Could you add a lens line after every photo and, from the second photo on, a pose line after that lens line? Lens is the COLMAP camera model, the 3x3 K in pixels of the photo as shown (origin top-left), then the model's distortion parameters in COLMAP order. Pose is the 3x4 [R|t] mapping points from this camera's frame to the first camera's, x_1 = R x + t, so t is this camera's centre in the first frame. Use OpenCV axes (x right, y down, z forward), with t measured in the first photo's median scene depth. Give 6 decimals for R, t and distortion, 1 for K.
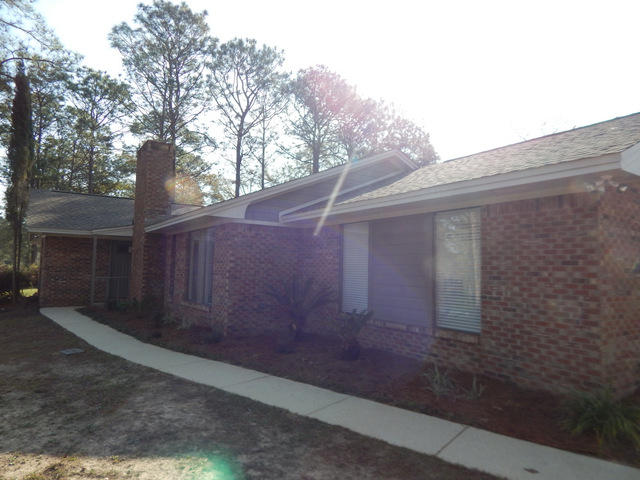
lens RADIAL K [[423.0, 0, 319.4], [0, 423.0, 240.6], [0, 0, 1]] dist [-0.004004, -0.001299]
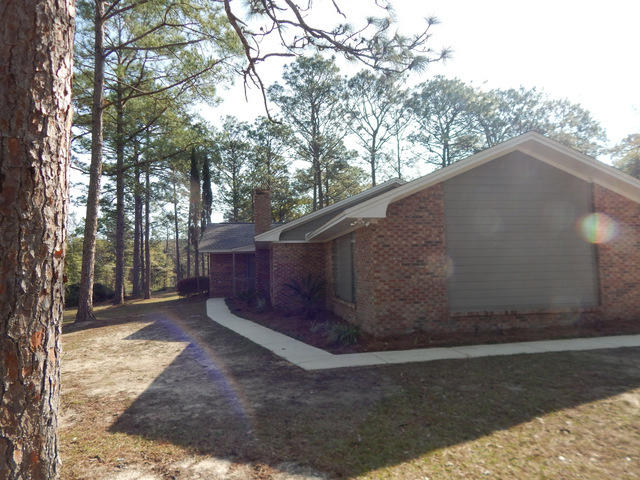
lens RADIAL K [[423.0, 0, 320.6], [0, 423.0, 239.8], [0, 0, 1]] dist [-0.004004, -0.001299]
pose [[0.897409, -0.071738, -0.435329, 0.166009], [0.073701, 0.997203, -0.012397, -0.005258], [0.435001, -0.020959, 0.900186, -0.102924]]
